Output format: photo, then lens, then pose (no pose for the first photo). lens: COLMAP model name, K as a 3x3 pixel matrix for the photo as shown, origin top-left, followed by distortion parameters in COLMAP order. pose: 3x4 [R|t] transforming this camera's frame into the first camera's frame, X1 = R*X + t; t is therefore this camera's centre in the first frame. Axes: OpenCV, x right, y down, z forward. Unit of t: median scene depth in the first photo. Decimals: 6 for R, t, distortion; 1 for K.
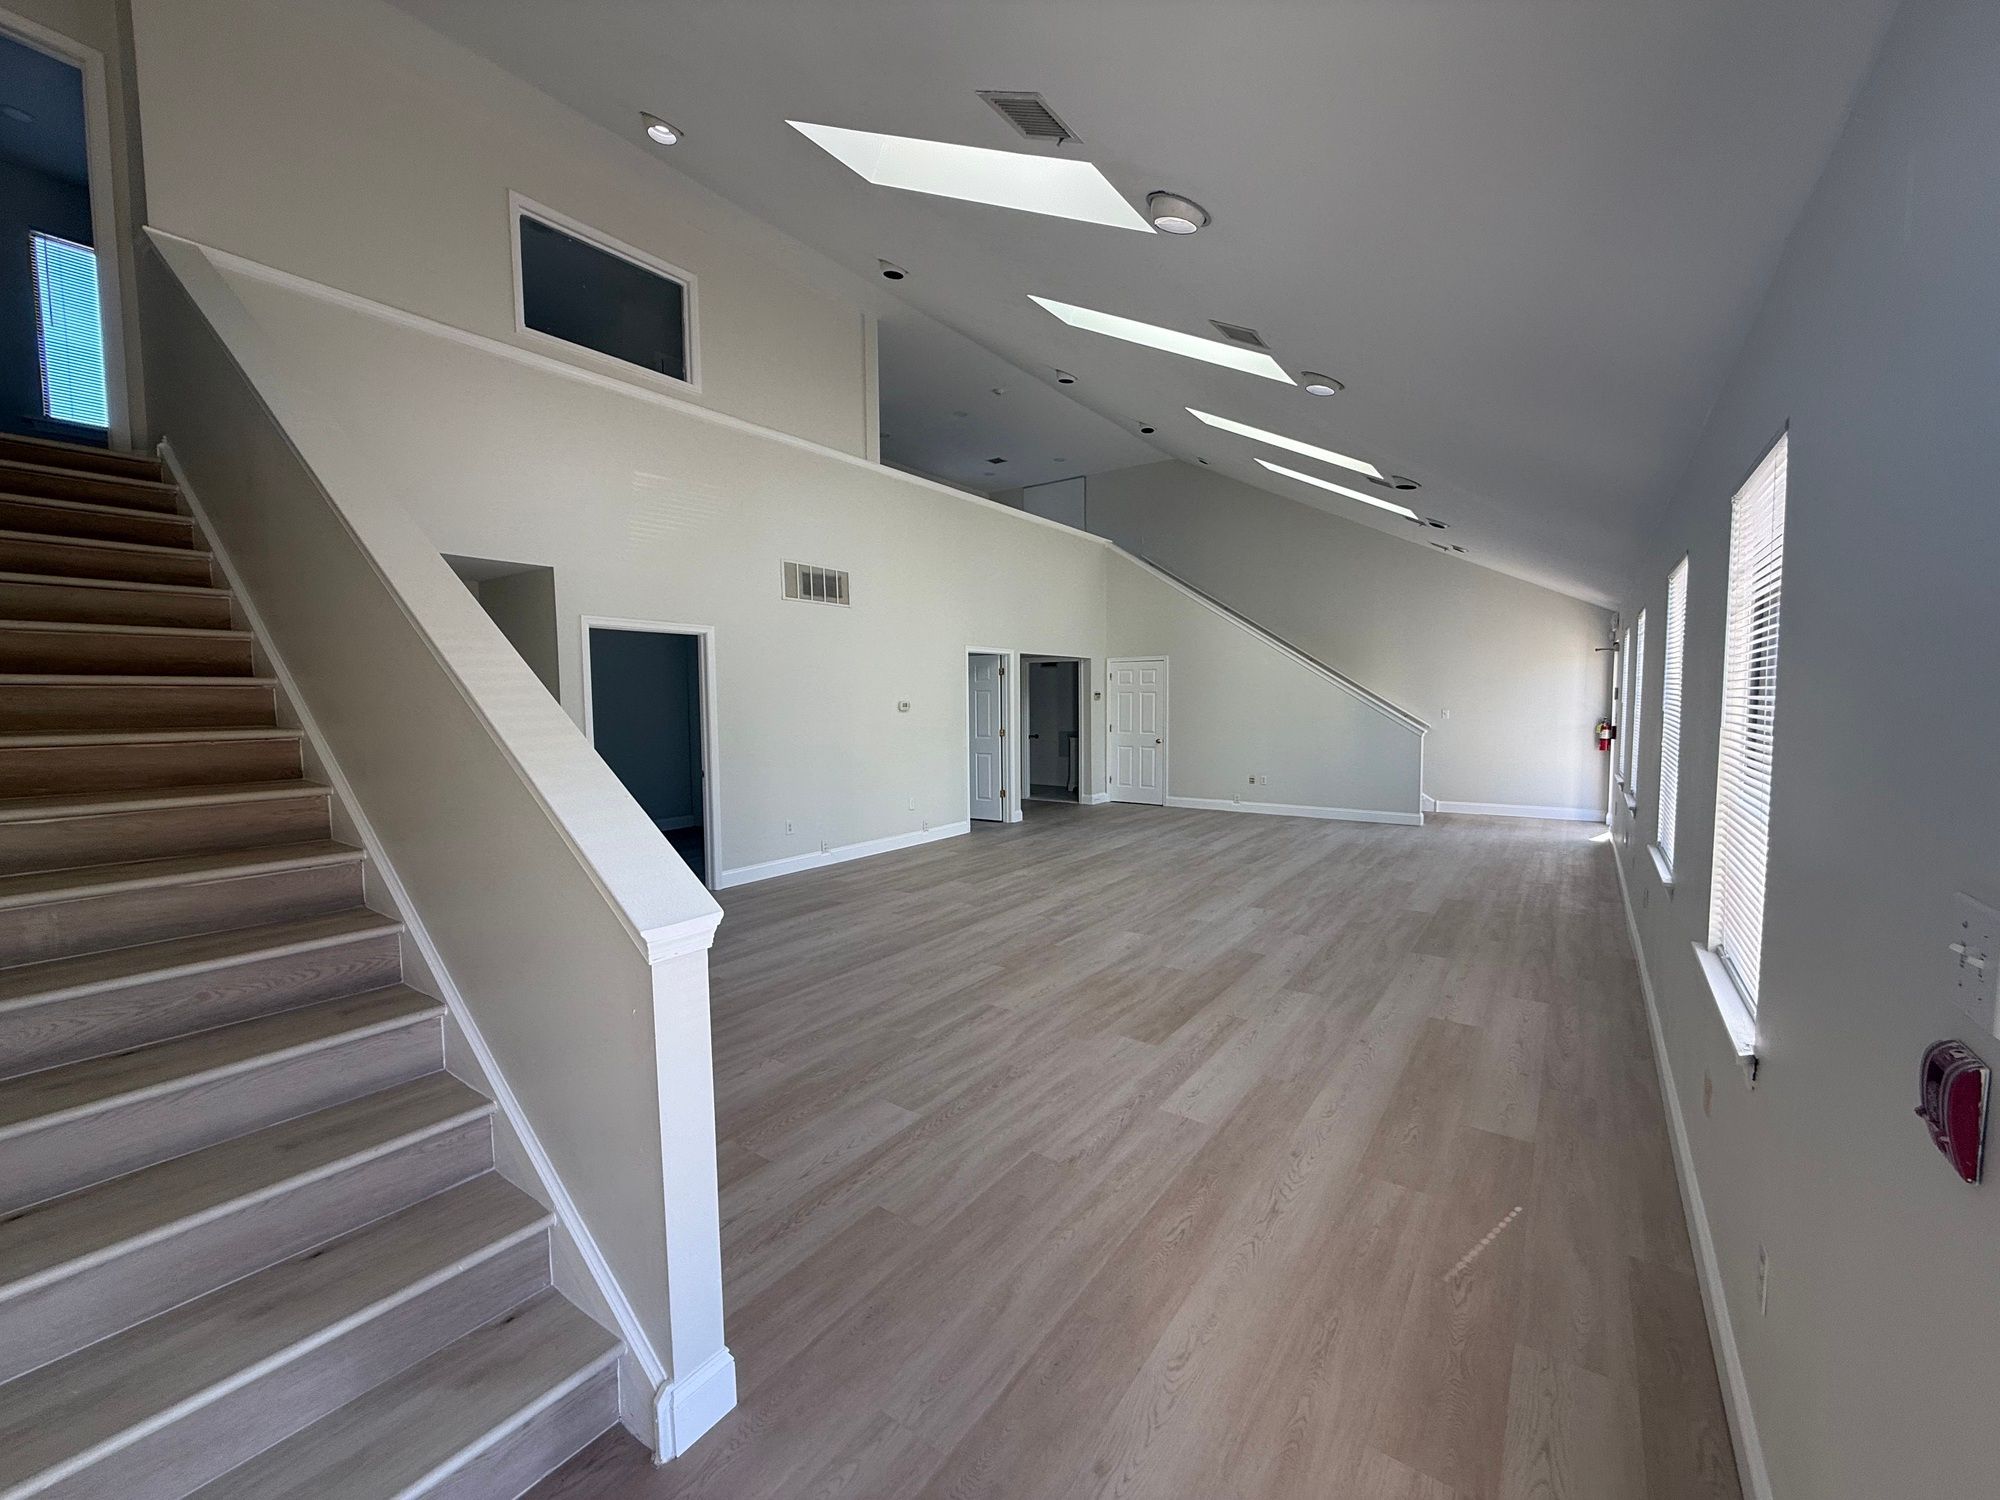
lens RADIAL K [[801.1, 0, 1001.4], [0, 801.1, 753.7], [0, 0, 1]] dist [0.000729, 0.000094]
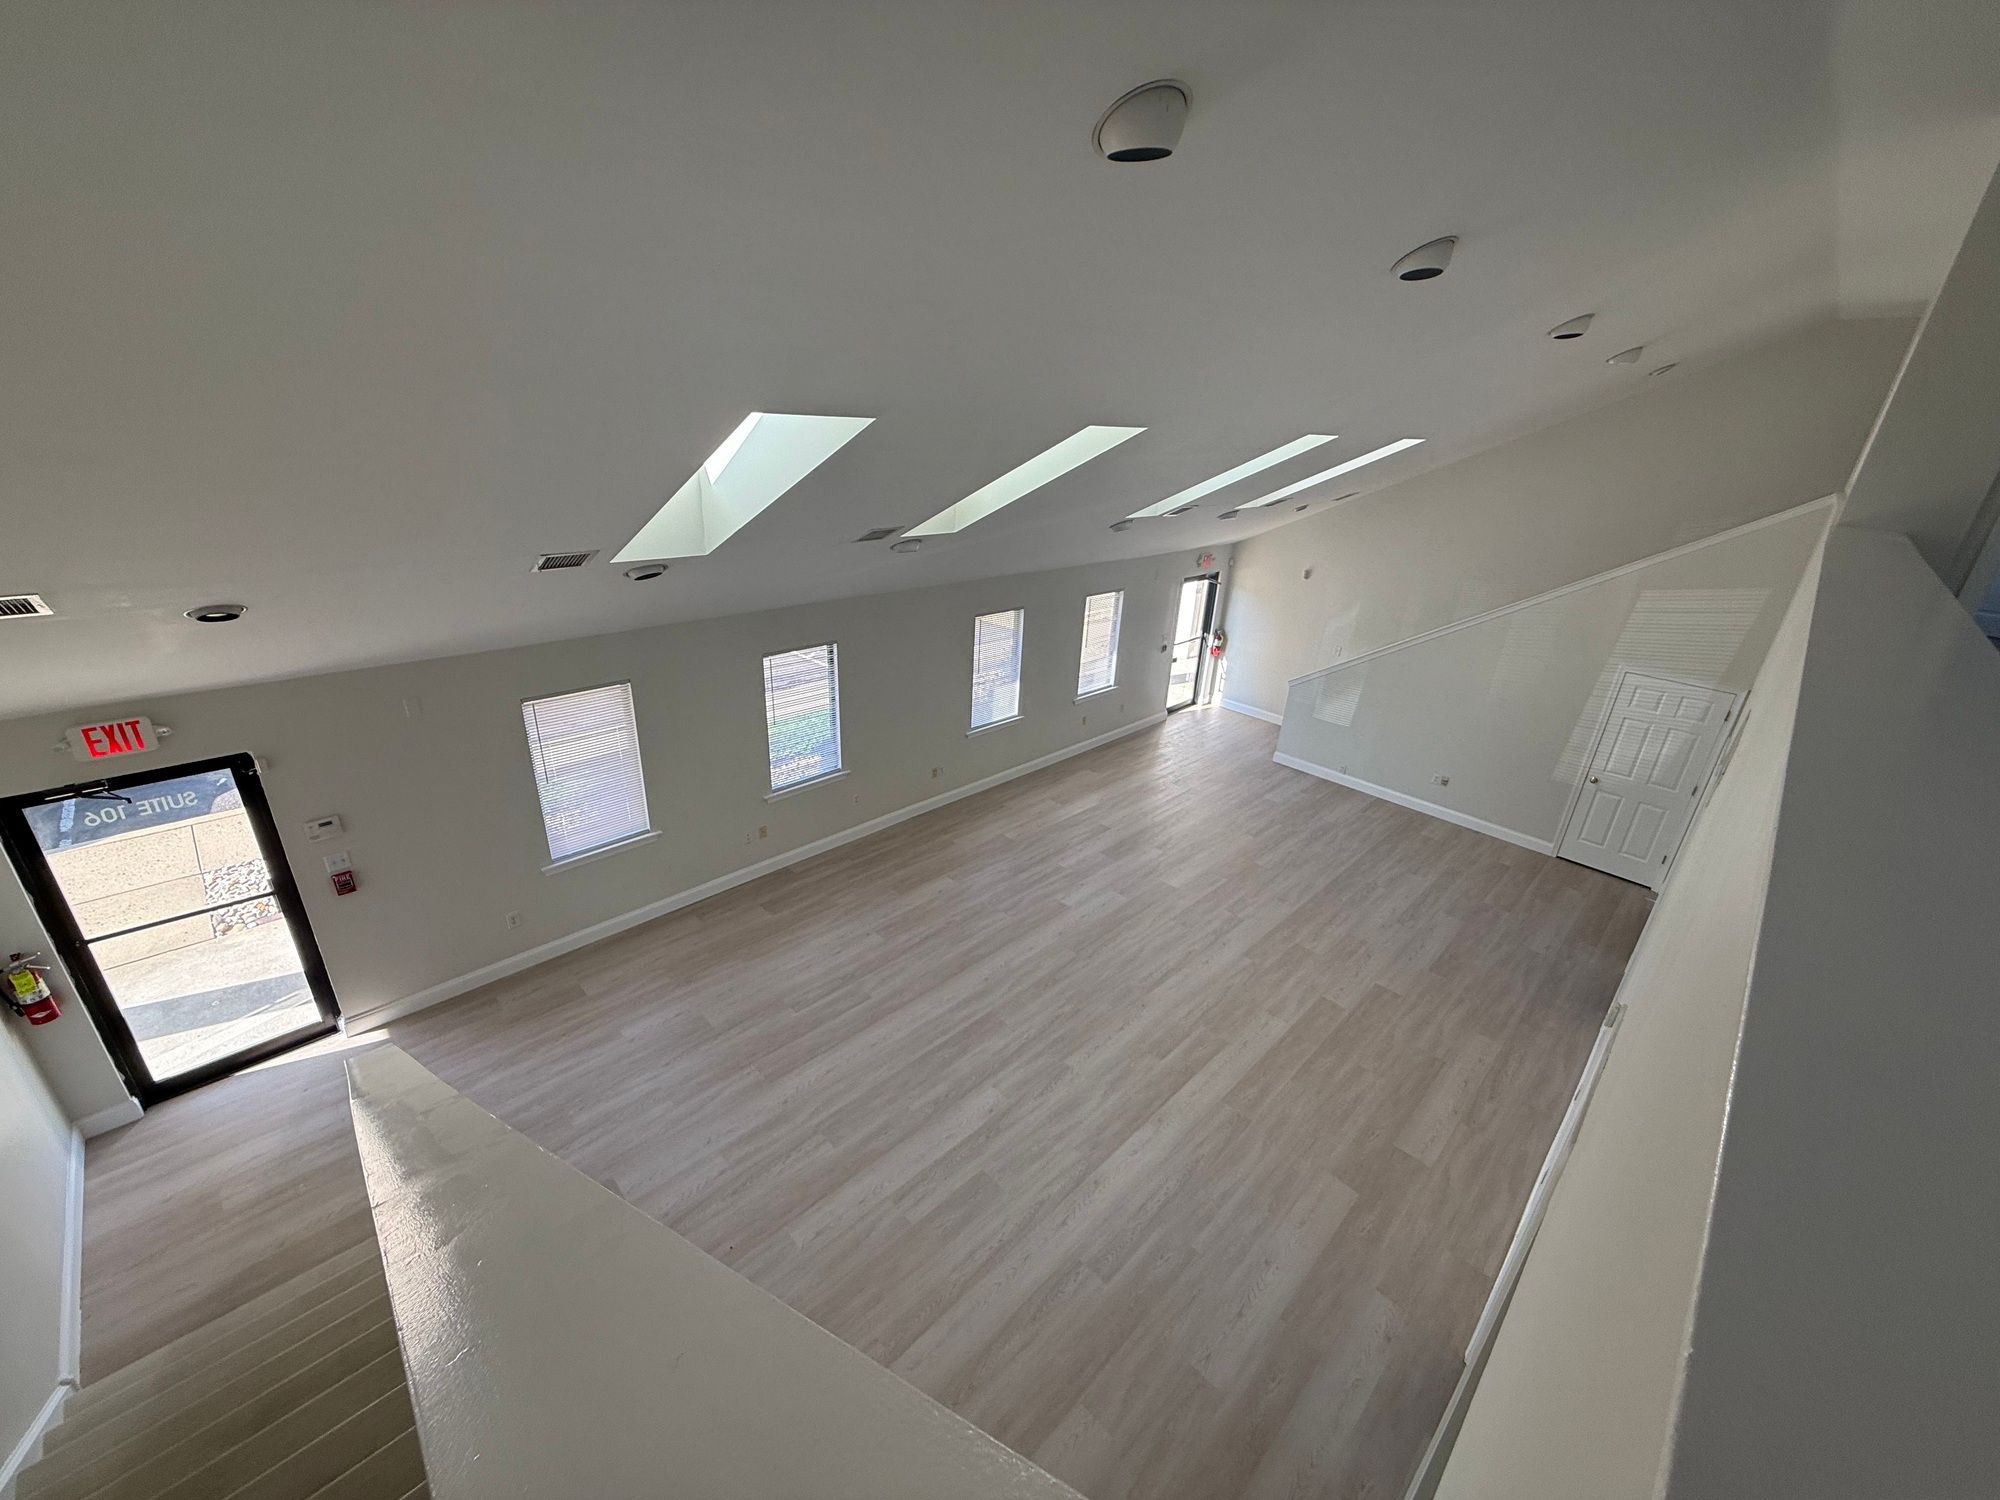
lens RADIAL K [[801.1, 0, 1000.4], [0, 801.1, 750.5], [0, 0, 1]] dist [0.000729, 0.000094]
pose [[-0.986292, -0.106226, 0.126272, 0.303301], [-0.038224, 0.891496, 0.451413, -0.614966], [-0.160523, 0.440399, -0.883335, 2.137156]]
